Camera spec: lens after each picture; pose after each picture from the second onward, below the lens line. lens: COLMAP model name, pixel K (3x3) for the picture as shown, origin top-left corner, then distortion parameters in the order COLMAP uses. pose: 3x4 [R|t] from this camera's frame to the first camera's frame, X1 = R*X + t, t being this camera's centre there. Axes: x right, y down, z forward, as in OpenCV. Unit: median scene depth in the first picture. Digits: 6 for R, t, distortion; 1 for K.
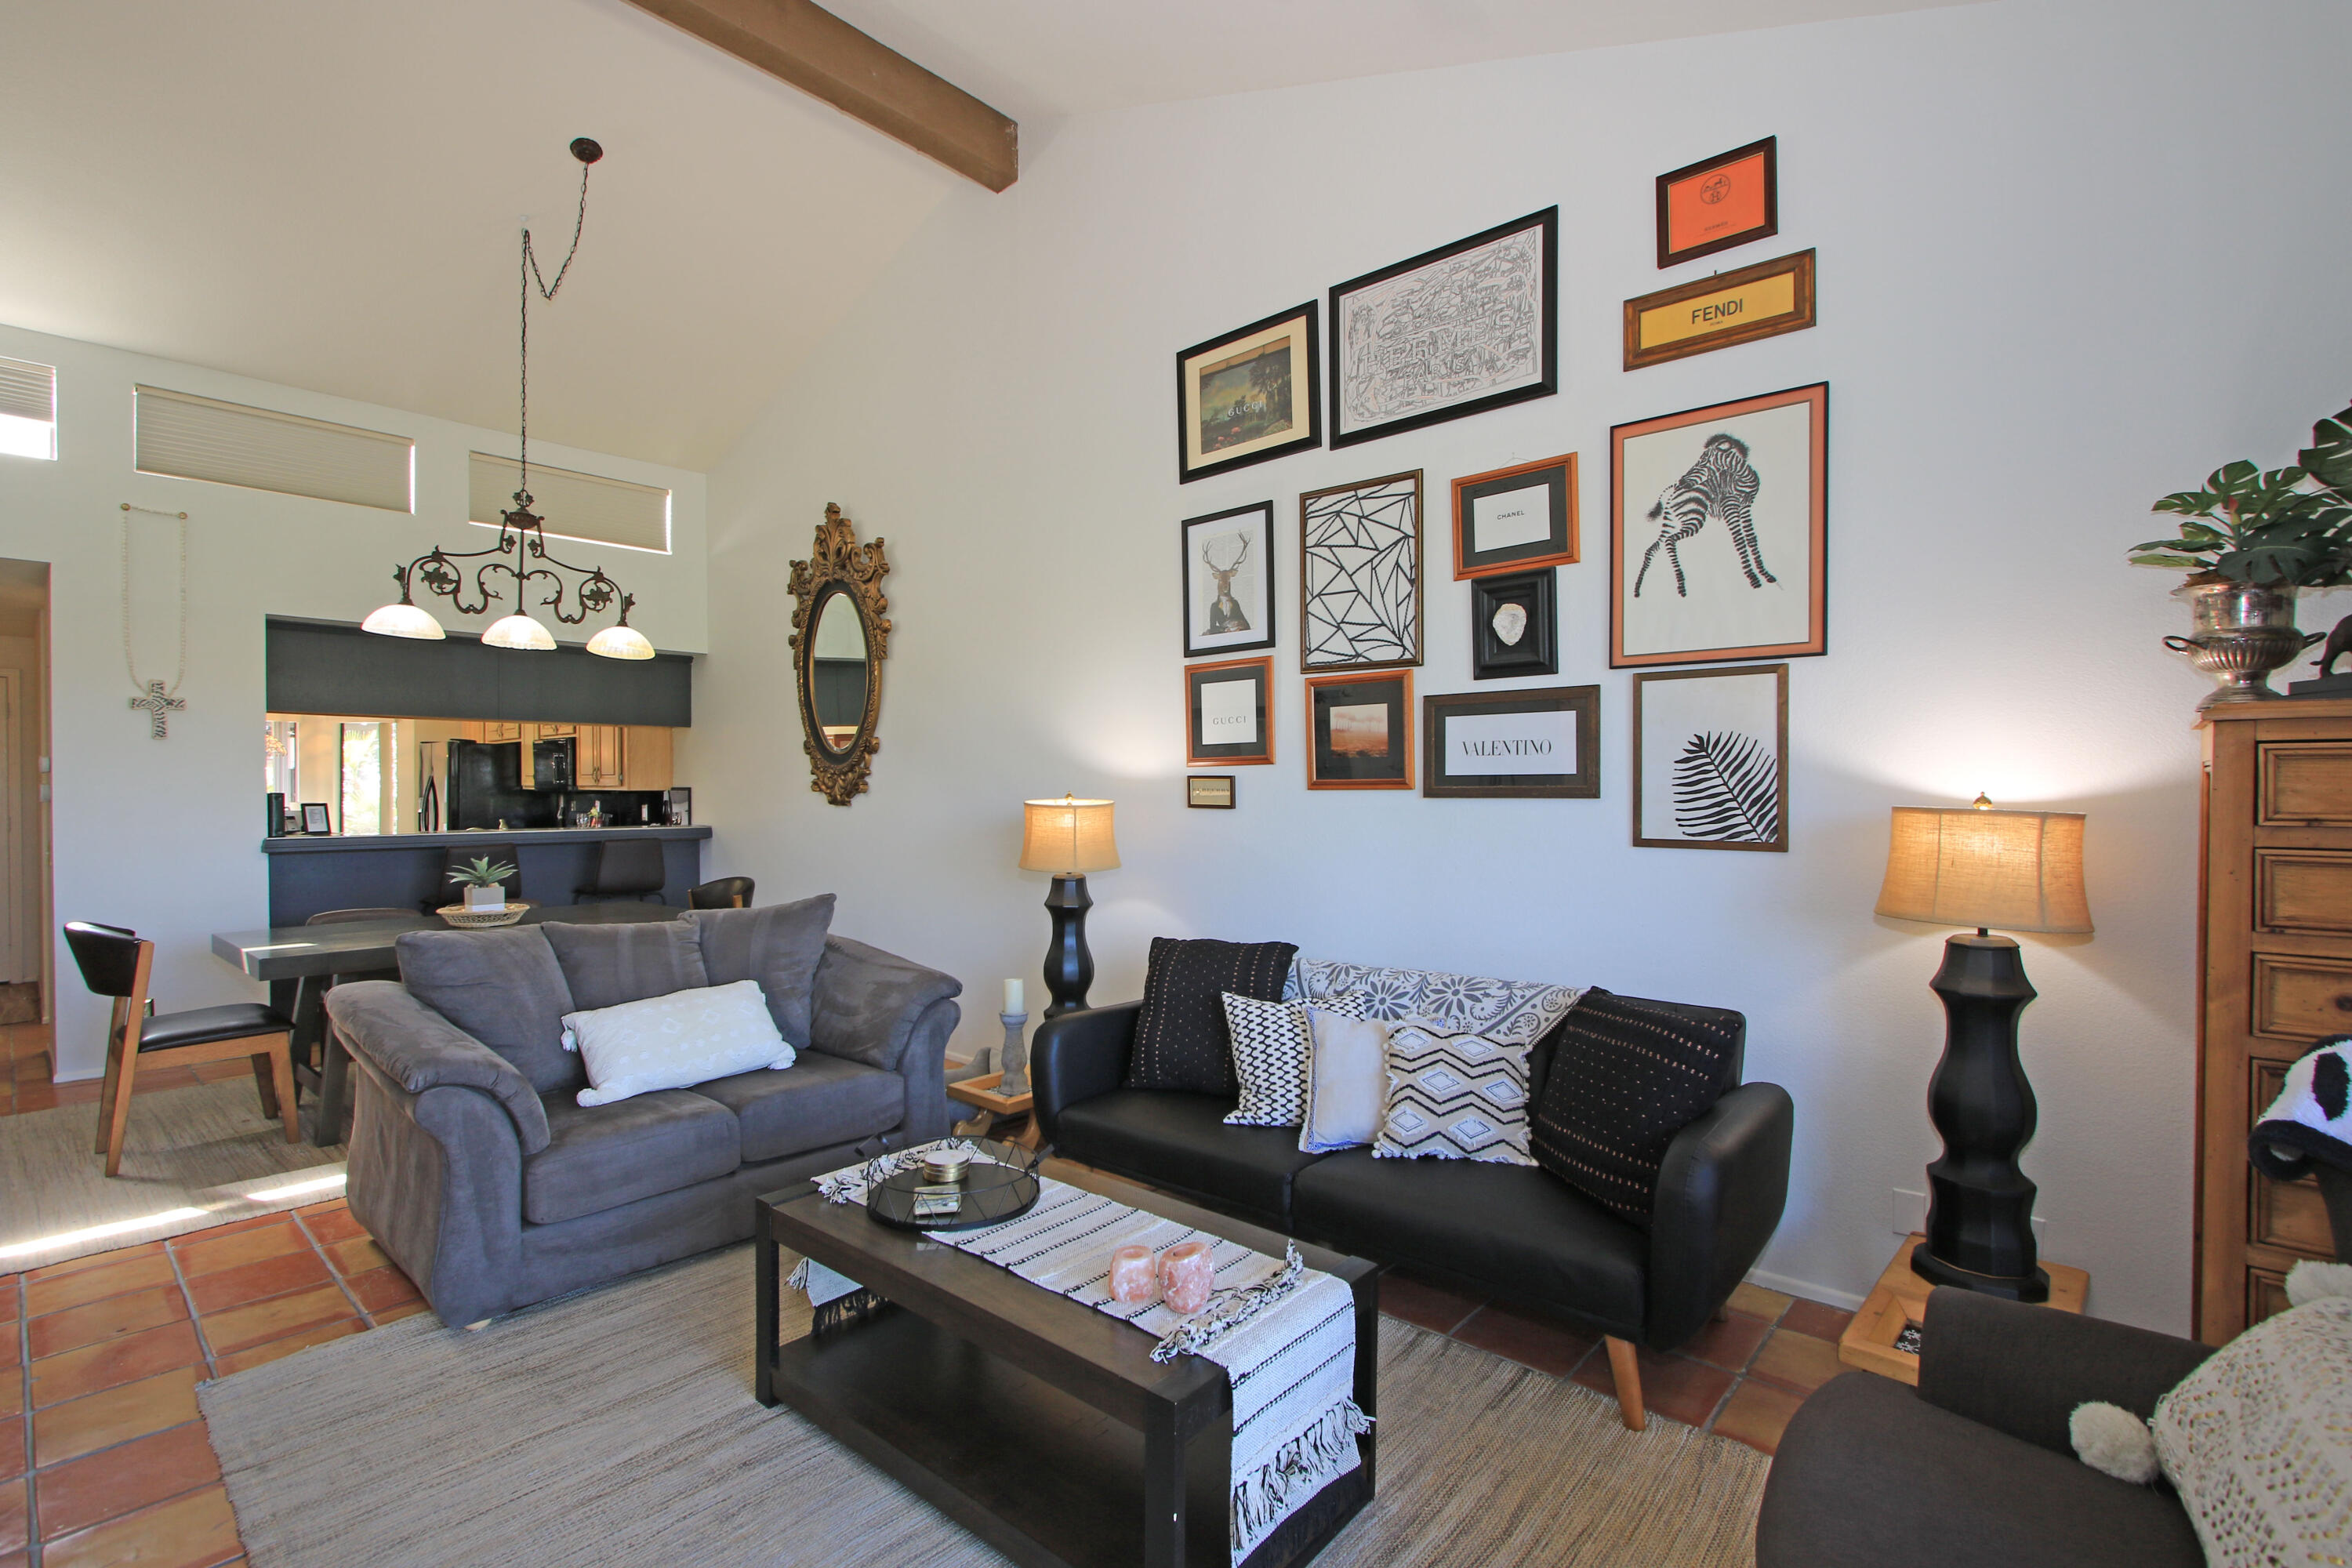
lens RADIAL K [[1087.8, 0, 1169.0], [0, 1087.8, 800.2], [0, 0, 1]] dist [-0.011565, 0.000256]
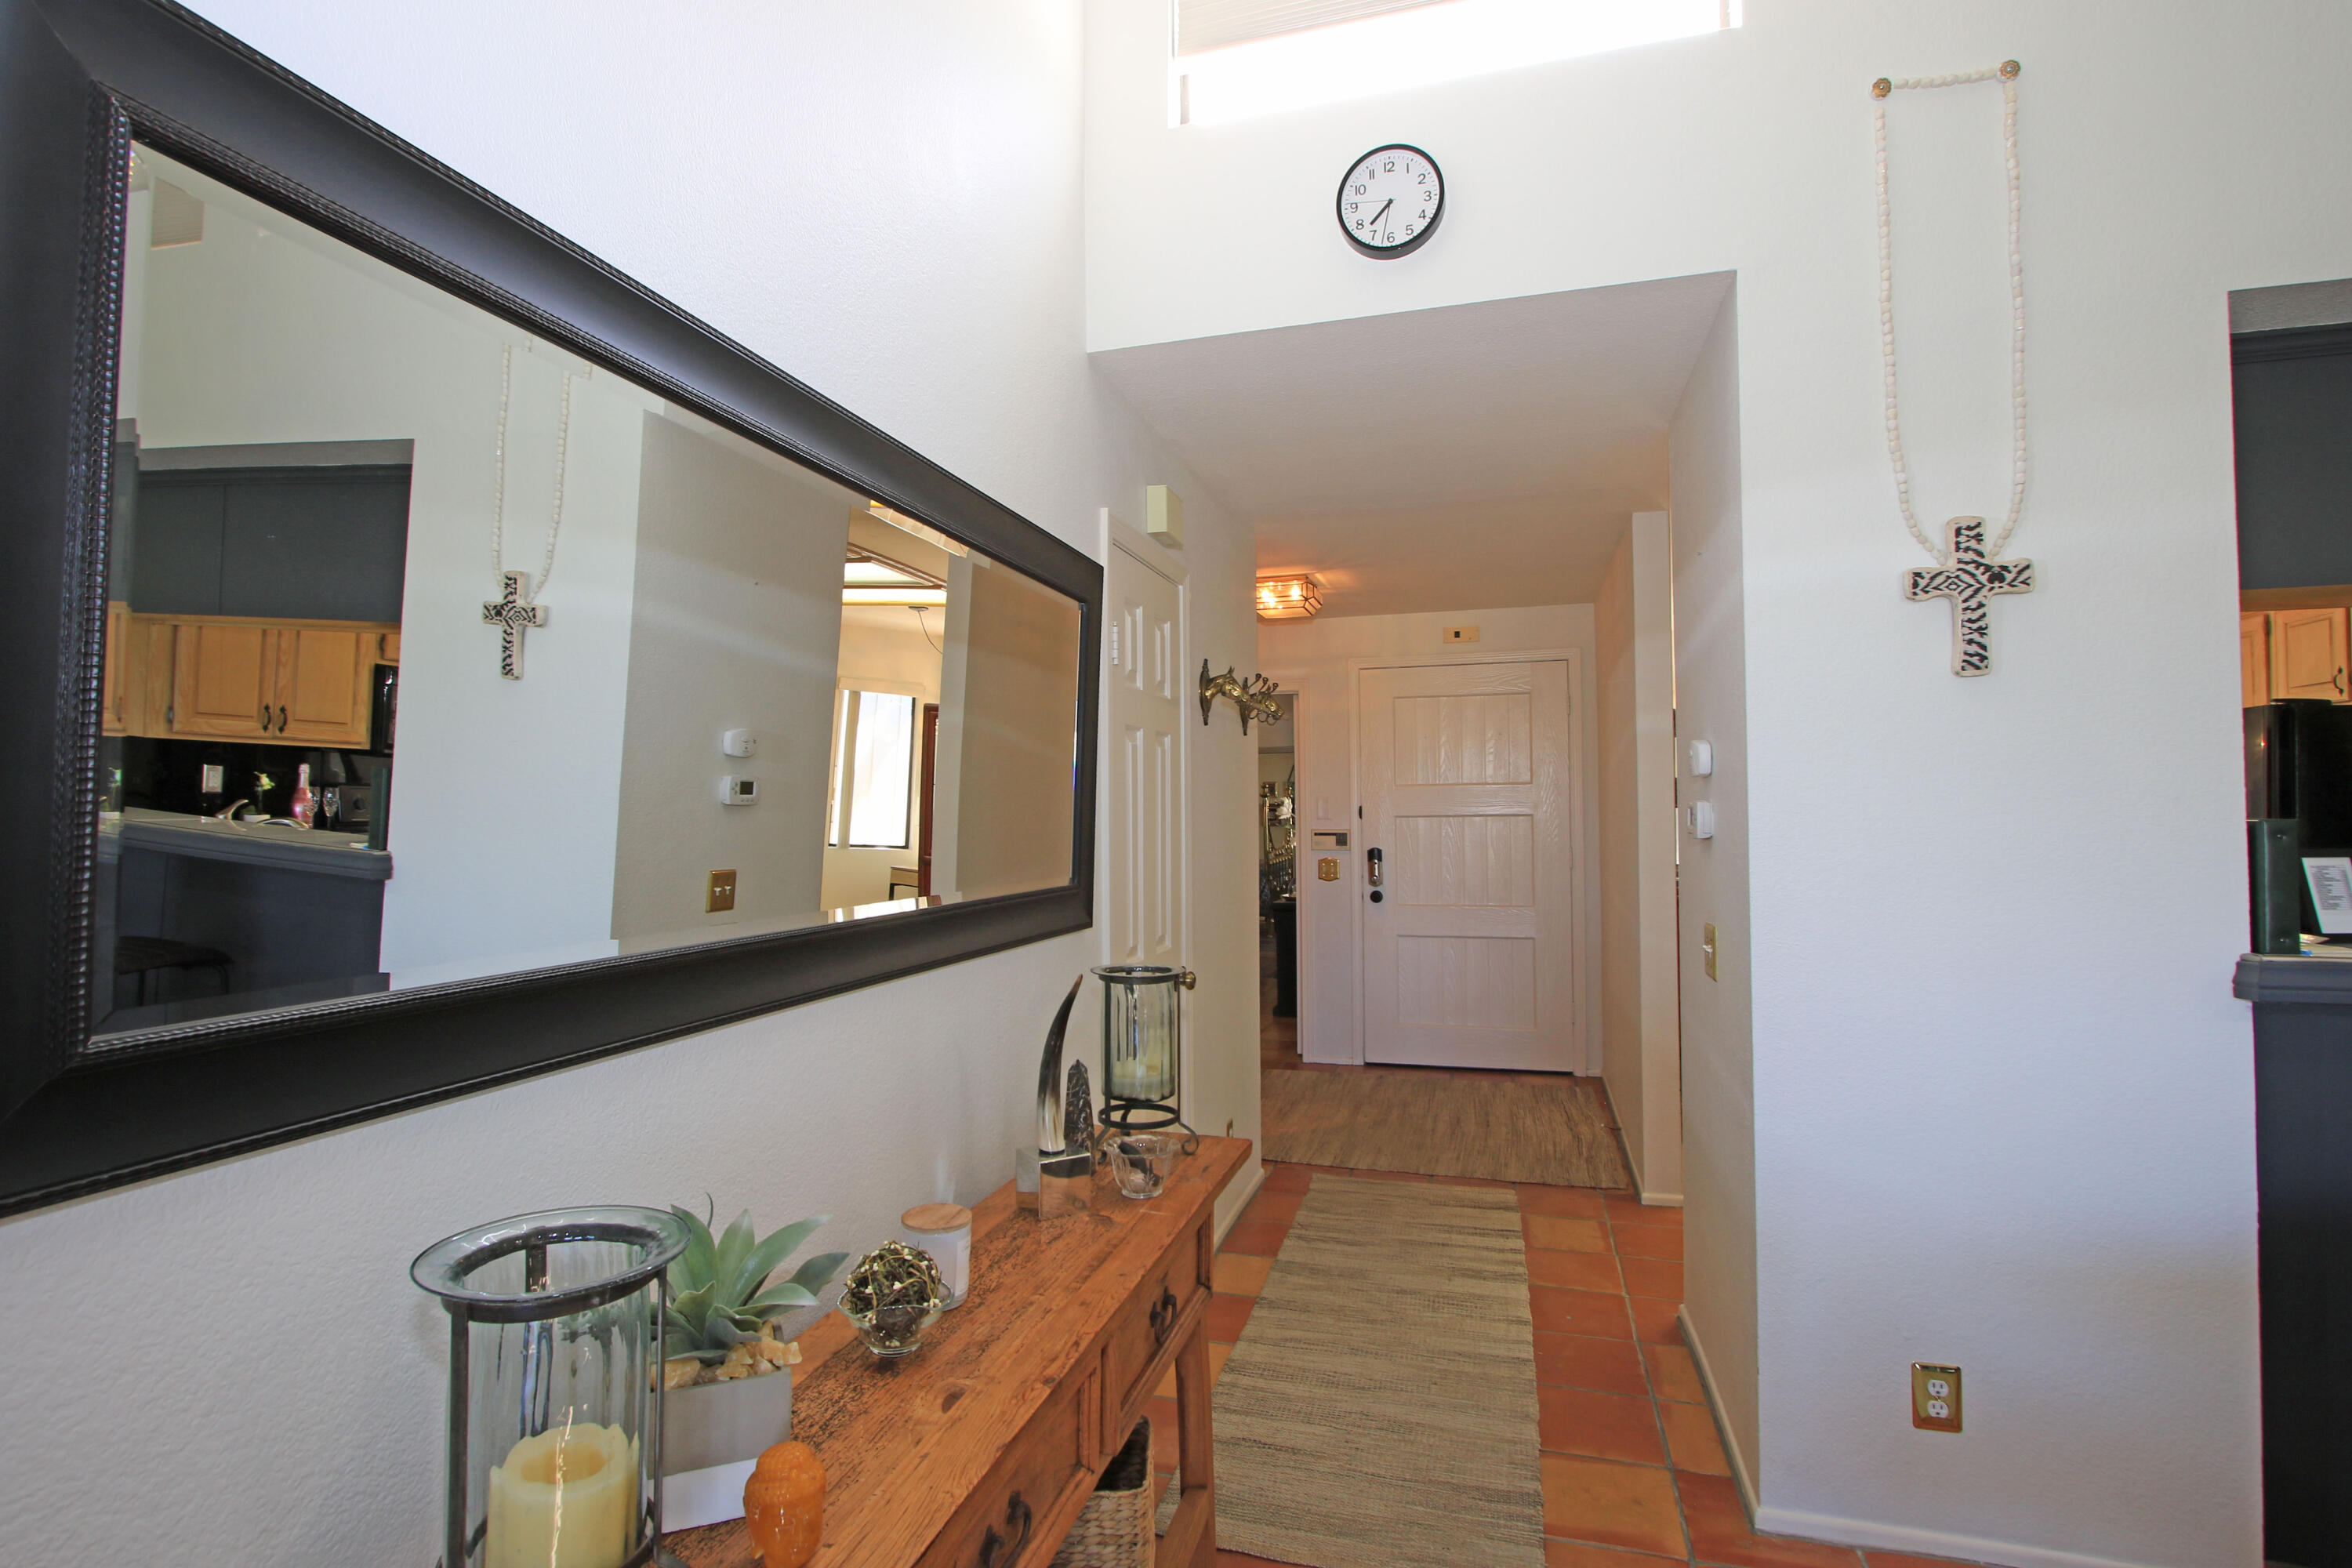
lens RADIAL K [[1087.8, 0, 1169.0], [0, 1087.8, 800.2], [0, 0, 1]] dist [-0.011565, 0.000256]
pose [[0.431766, -0.013454, -0.901885, -0.338218], [-0.003073, 0.999861, -0.016387, -0.003007], [0.901980, 0.009847, 0.431665, 0.275450]]
